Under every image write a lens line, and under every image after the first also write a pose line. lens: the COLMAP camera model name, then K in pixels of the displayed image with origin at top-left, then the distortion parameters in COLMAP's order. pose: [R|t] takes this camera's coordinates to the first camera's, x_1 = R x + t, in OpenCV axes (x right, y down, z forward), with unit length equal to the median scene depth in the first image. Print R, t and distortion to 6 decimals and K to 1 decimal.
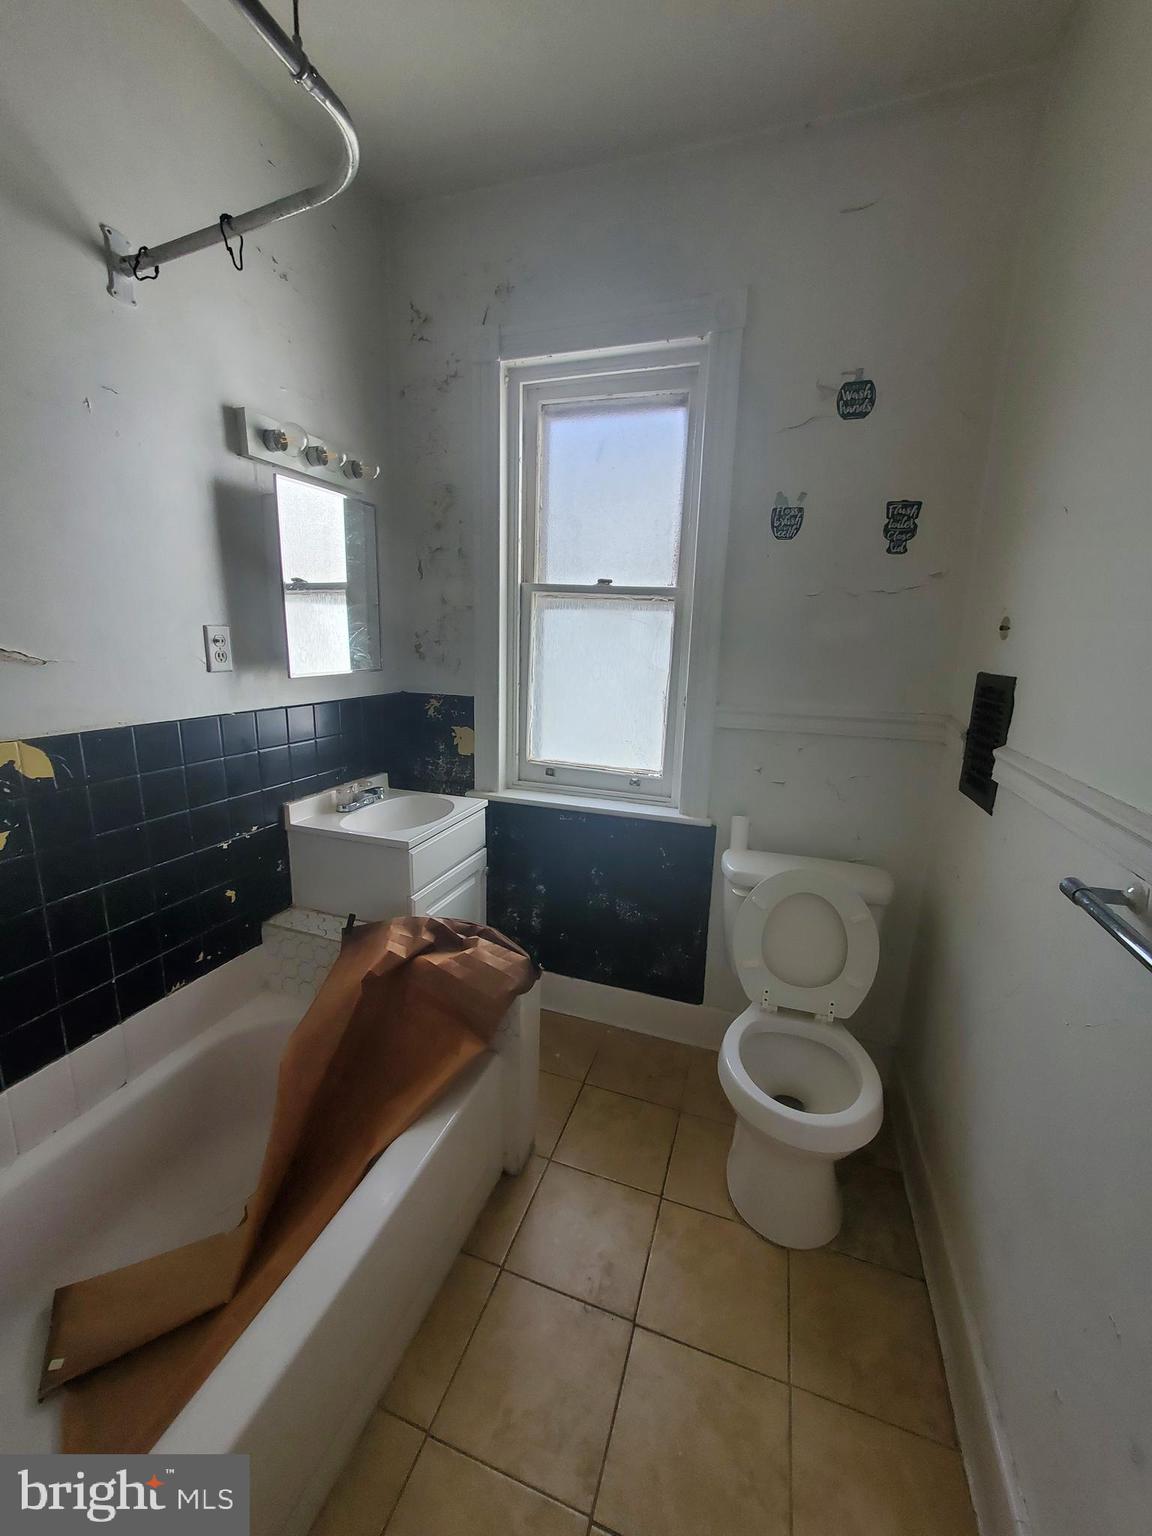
lens RADIAL K [[610.8, 0, 568.9], [0, 610.8, 762.5], [0, 0, 1]] dist [0.003807, -0.000666]
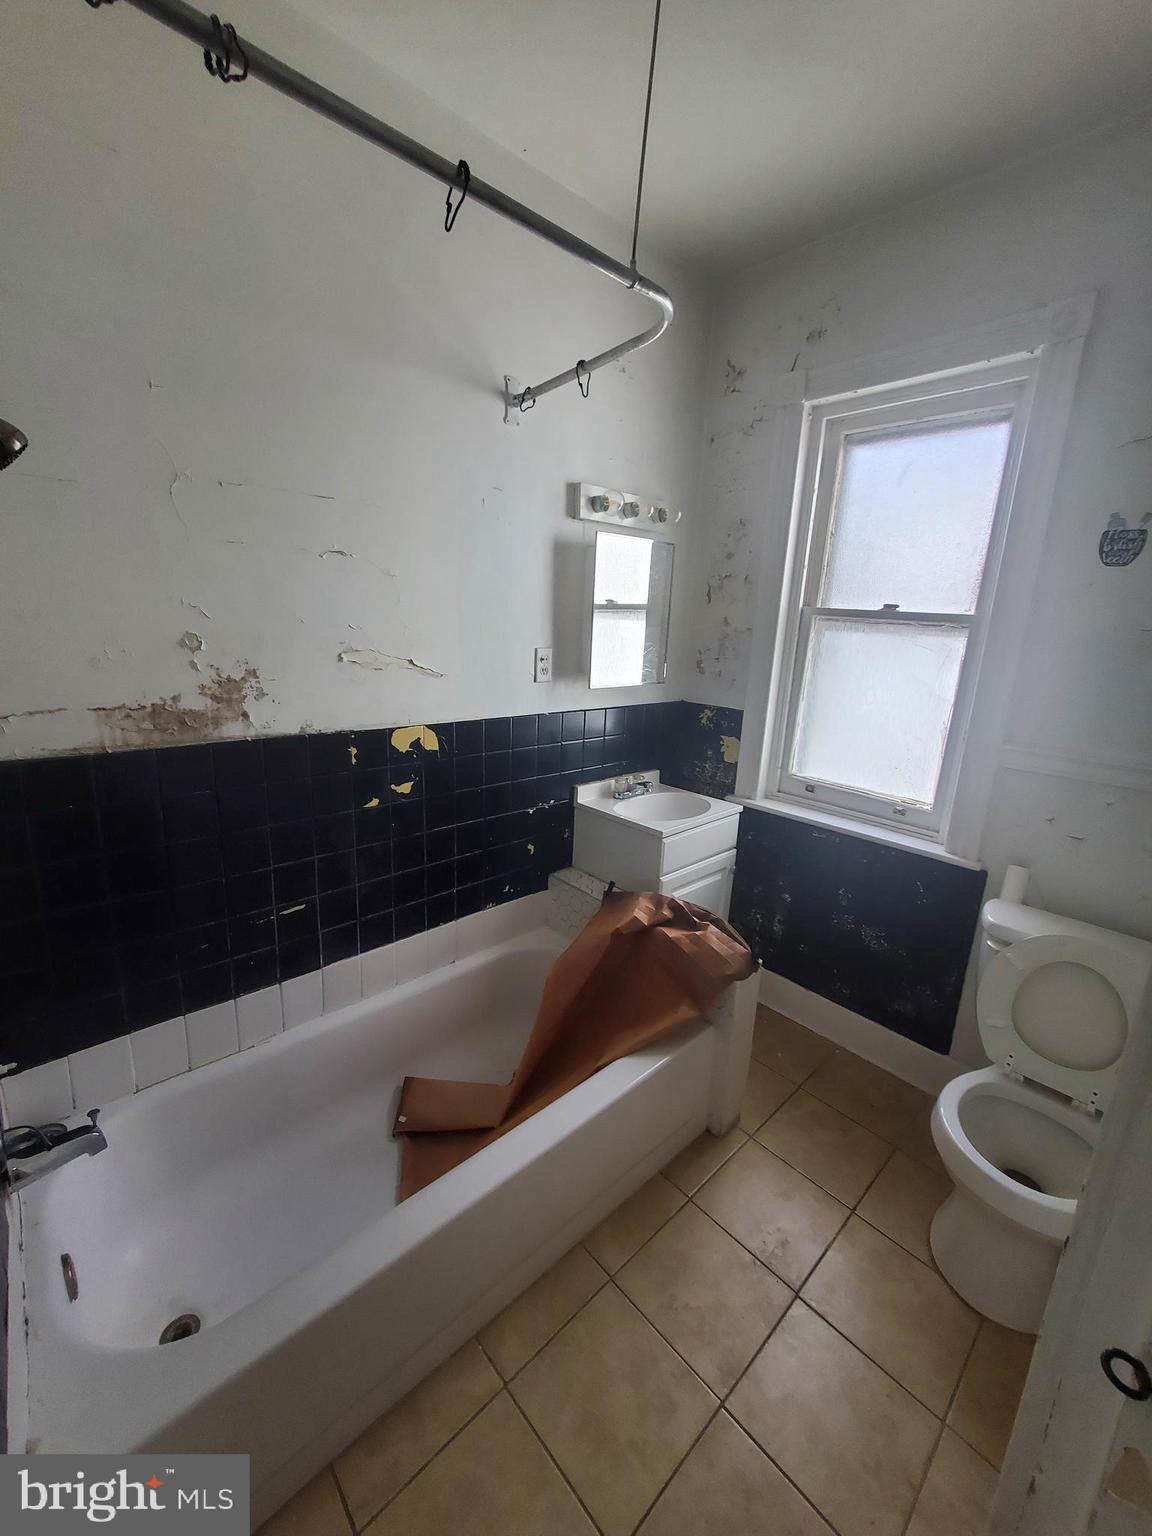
lens RADIAL K [[610.8, 0, 573.2], [0, 610.8, 767.9], [0, 0, 1]] dist [0.003807, -0.000666]
pose [[0.886346, 0.125369, -0.445727, 0.095586], [-0.115897, 0.992073, 0.048573, -0.031084], [0.448283, 0.008606, 0.893850, -0.143856]]
